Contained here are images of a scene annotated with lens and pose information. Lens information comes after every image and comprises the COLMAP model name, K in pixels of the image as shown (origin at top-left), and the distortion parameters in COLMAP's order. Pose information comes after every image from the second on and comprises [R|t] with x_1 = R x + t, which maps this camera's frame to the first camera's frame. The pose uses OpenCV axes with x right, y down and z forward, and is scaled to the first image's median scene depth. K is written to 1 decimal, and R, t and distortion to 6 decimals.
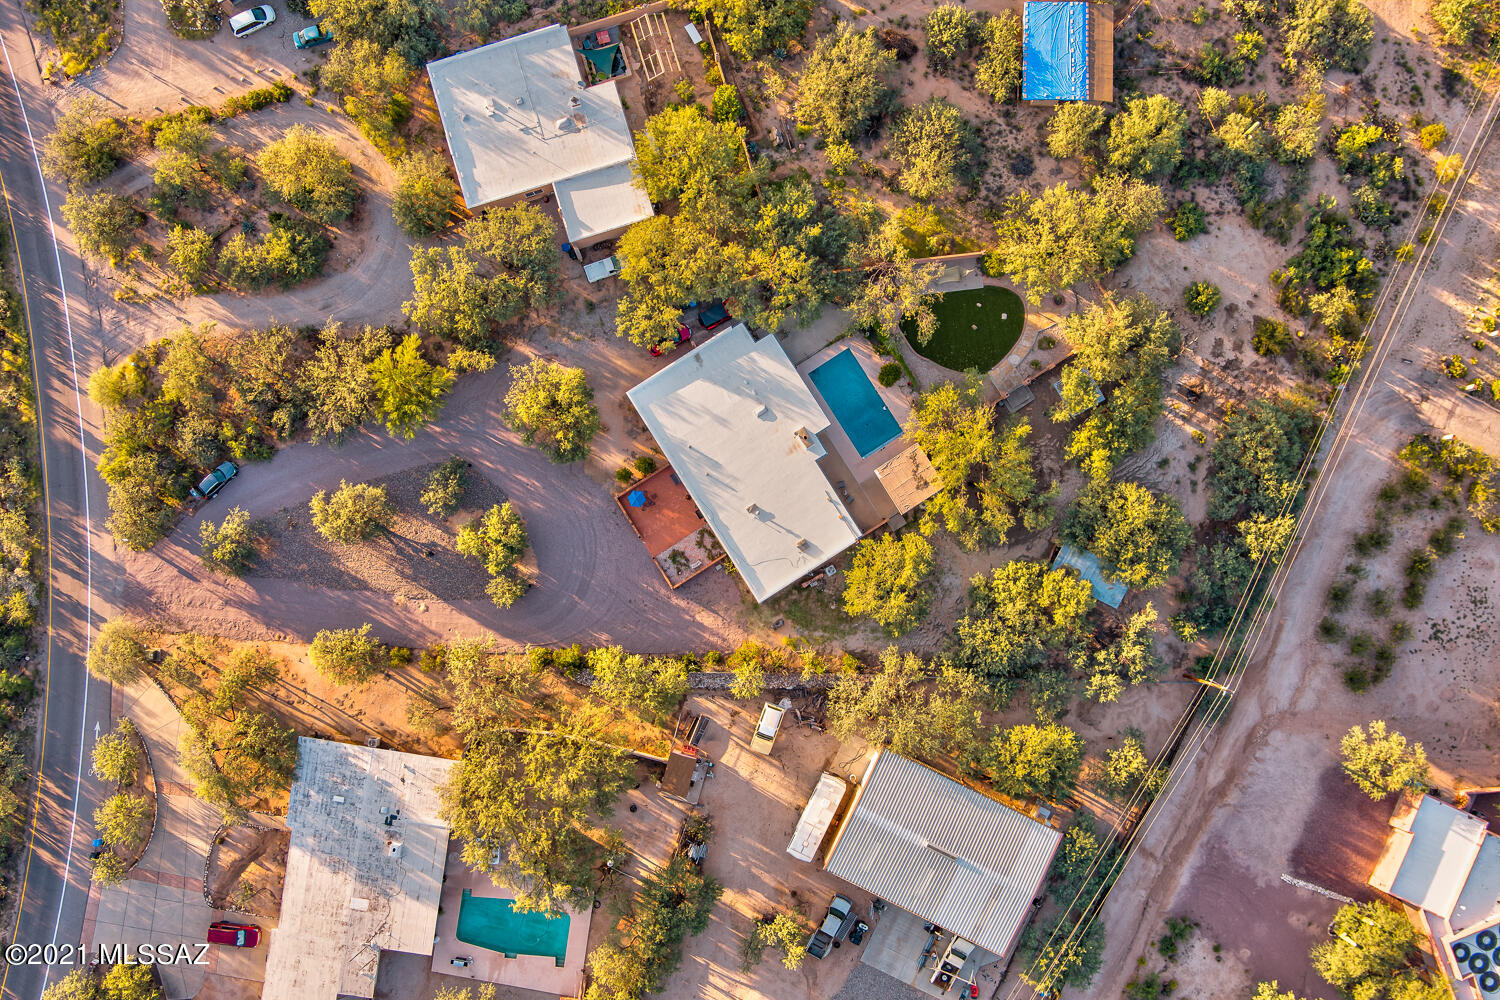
lens RADIAL K [[1218.5, 0, 750.0], [0, 1218.5, 500.0], [0, 0, 1]] dist [-0.058531, 0.003482]
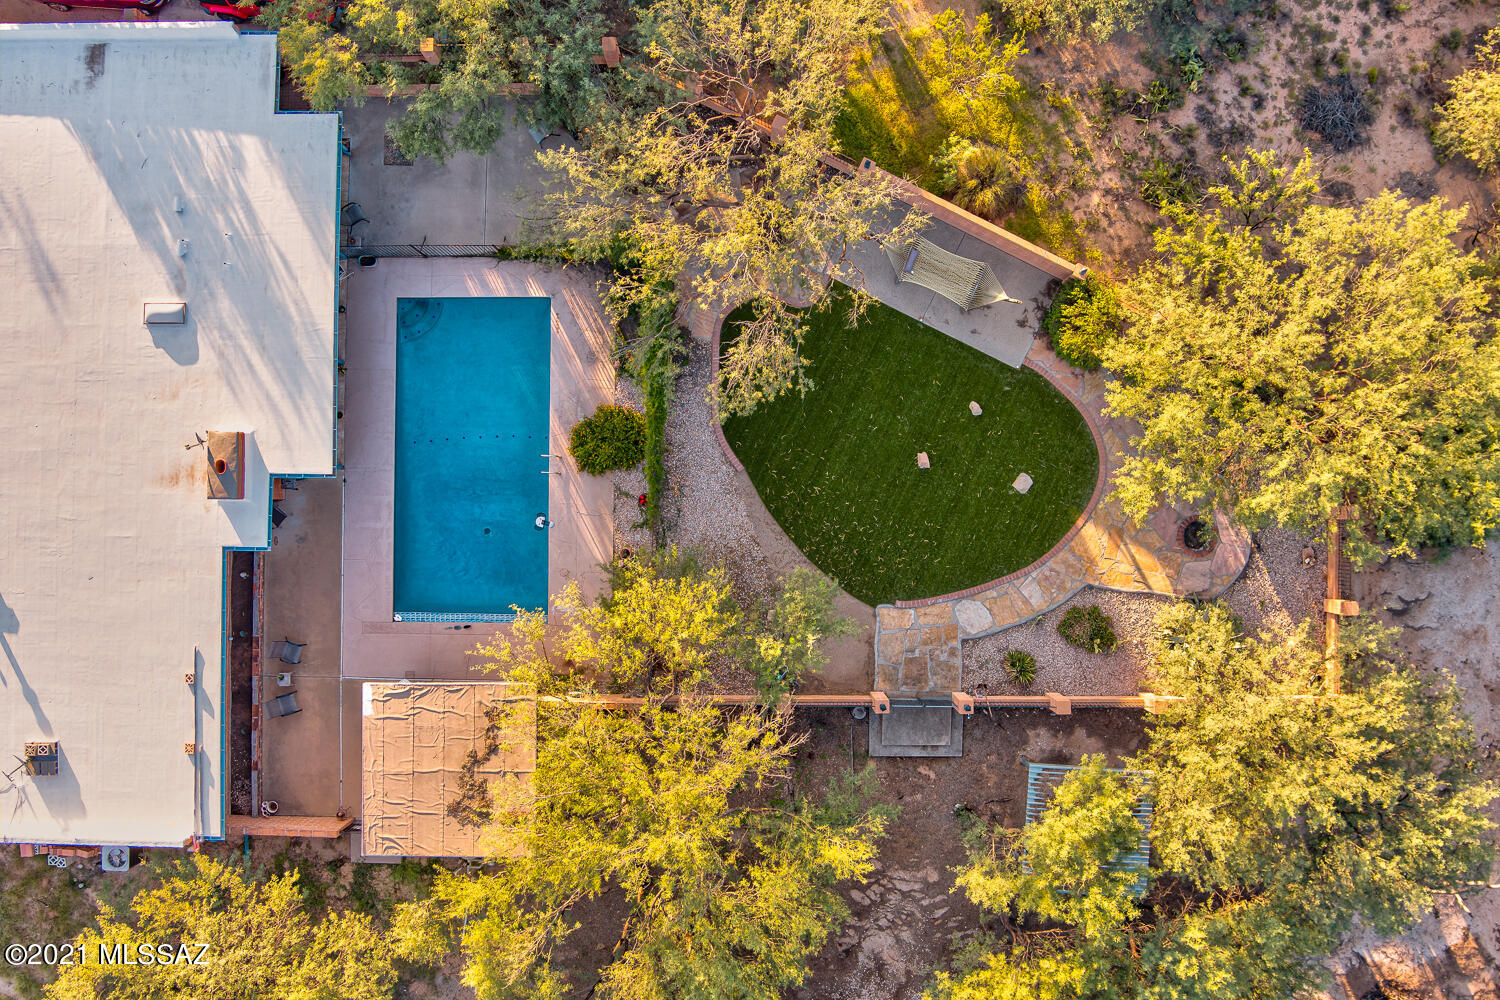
lens RADIAL K [[1218.5, 0, 750.0], [0, 1218.5, 500.0], [0, 0, 1]] dist [-0.058531, 0.003482]
pose [[0.838917, 0.544254, -0.002458, 0.157283], [-0.543694, 0.838243, 0.041772, -0.125387], [0.024795, -0.033707, 0.999124, 0.702120]]
